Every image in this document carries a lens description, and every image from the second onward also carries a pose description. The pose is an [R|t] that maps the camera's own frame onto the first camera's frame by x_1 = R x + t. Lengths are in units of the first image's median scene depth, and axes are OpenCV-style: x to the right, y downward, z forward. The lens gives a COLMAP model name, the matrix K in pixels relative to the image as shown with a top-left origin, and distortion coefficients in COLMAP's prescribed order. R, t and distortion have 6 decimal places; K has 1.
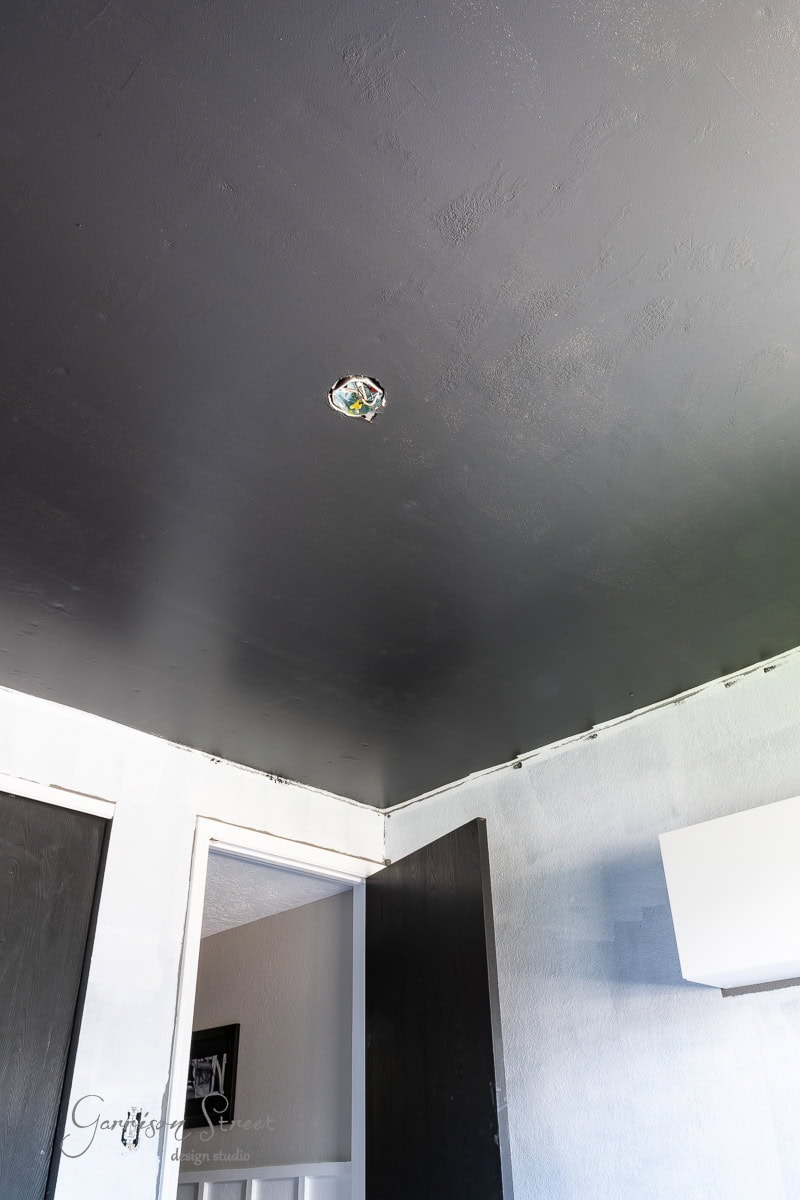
lens RADIAL K [[919.8, 0, 407.8], [0, 919.8, 598.2], [0, 0, 1]] dist [-0.010343, 0.002540]
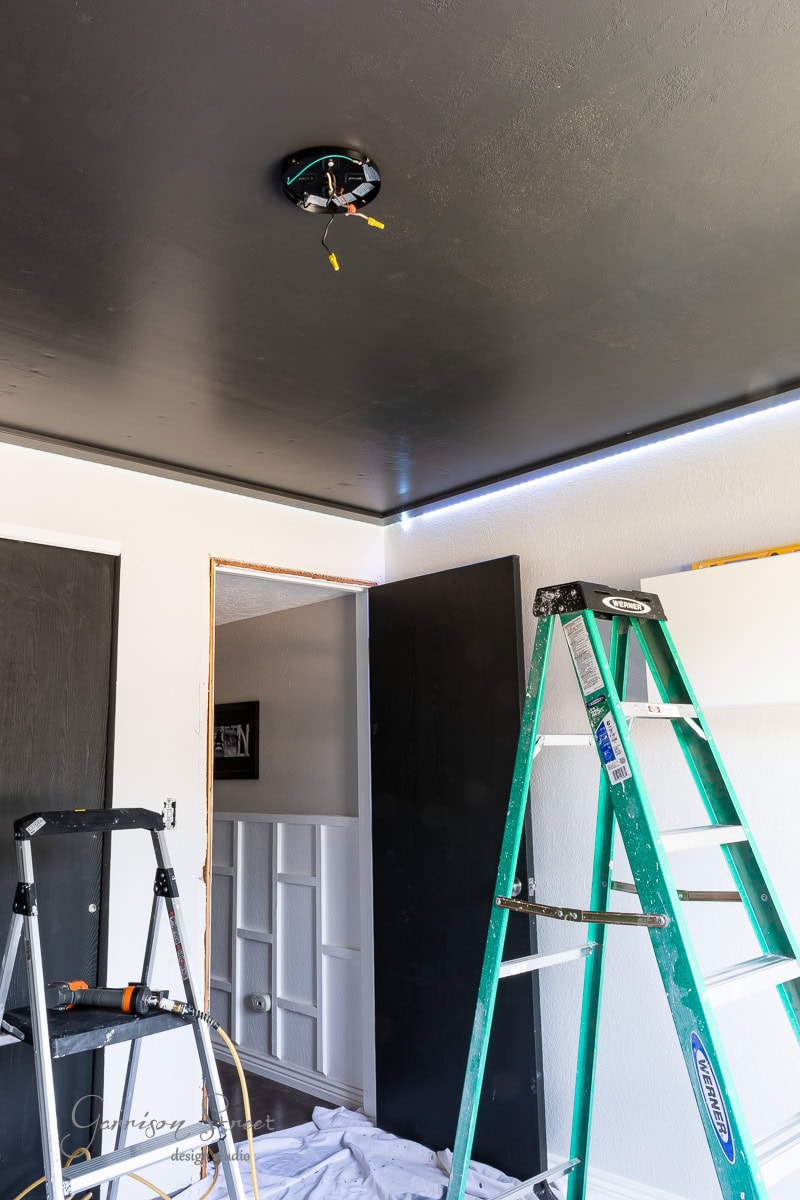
lens RADIAL K [[919.8, 0, 411.6], [0, 919.8, 589.9], [0, 0, 1]] dist [-0.010343, 0.002540]
pose [[0.999914, 0.001926, -0.013010, 0.023782], [0.003319, 0.920247, 0.391325, -0.132830], [0.012726, -0.391334, 0.920161, 0.025247]]
